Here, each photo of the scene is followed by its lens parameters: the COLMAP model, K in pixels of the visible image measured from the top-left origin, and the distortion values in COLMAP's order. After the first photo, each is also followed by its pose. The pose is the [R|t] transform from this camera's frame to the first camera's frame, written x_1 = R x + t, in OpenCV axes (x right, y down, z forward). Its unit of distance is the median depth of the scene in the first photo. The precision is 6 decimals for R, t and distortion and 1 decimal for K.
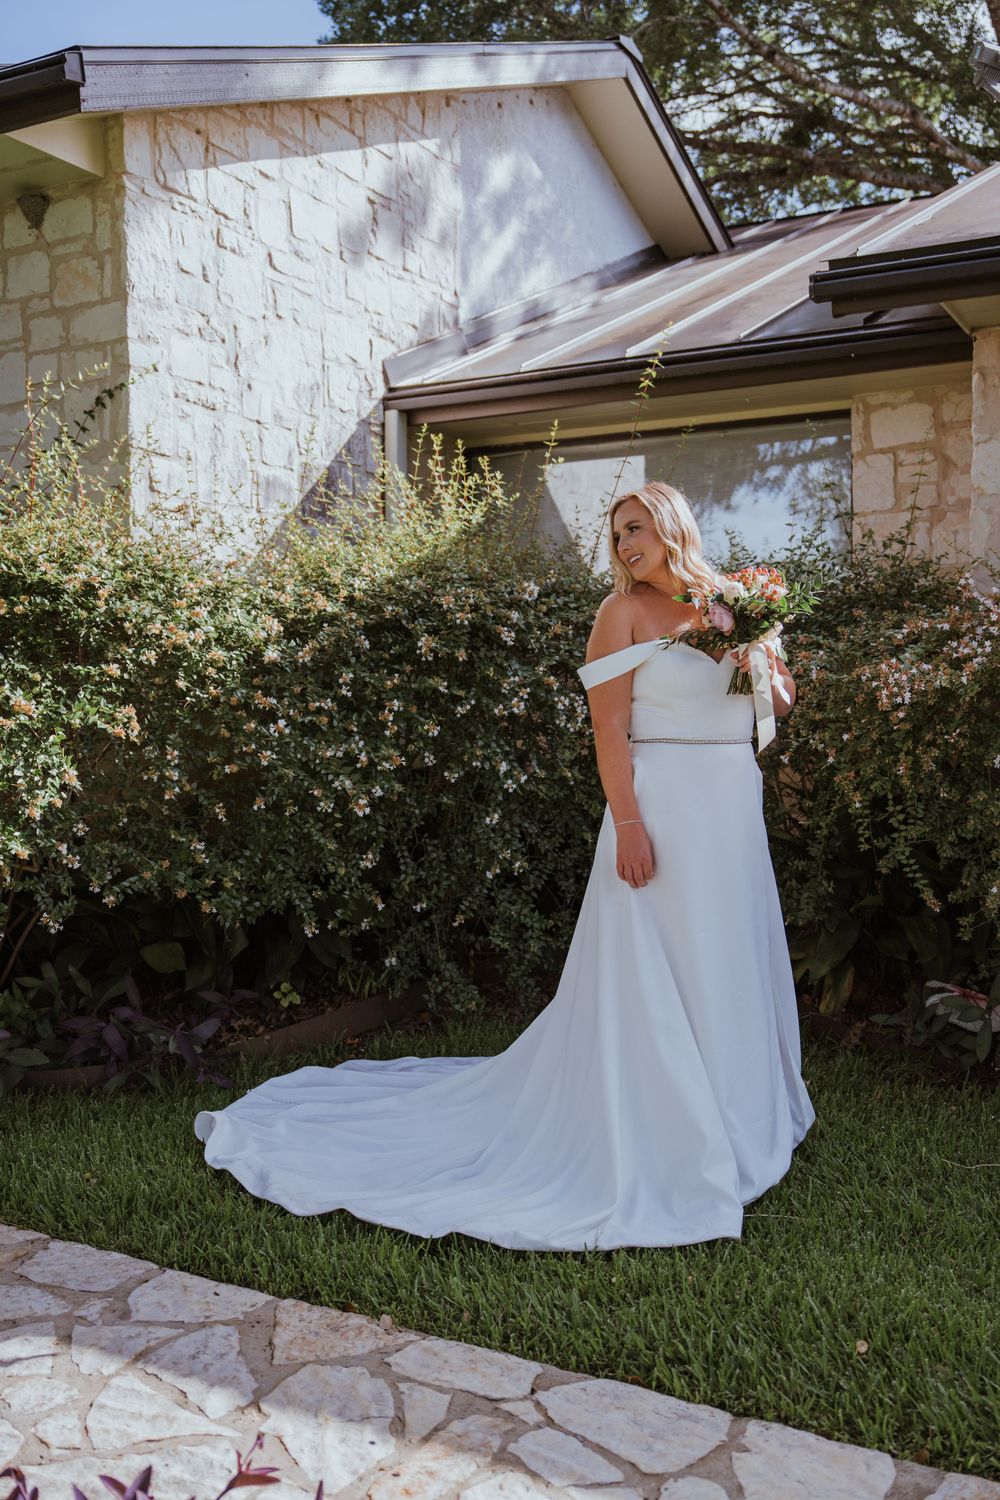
lens RADIAL K [[1481.8, 0, 500.0], [0, 1481.8, 750.0], [0, 0, 1]] dist [-0.008237, 0.011298]
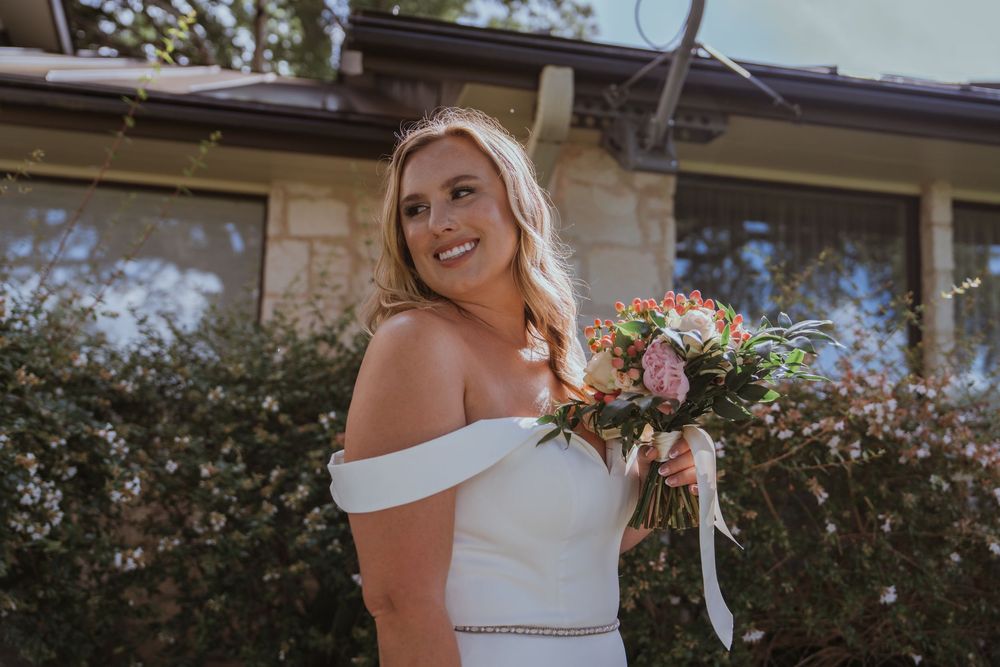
lens RADIAL K [[987.9, 0, 500.0], [0, 987.9, 333.5], [0, 0, 1]] dist [-0.008237, 0.011298]
pose [[0.773925, 0.123578, 0.621102, -0.053788], [-0.023608, 0.985723, -0.166709, -0.024795], [-0.632837, 0.114357, 0.765794, 0.392091]]
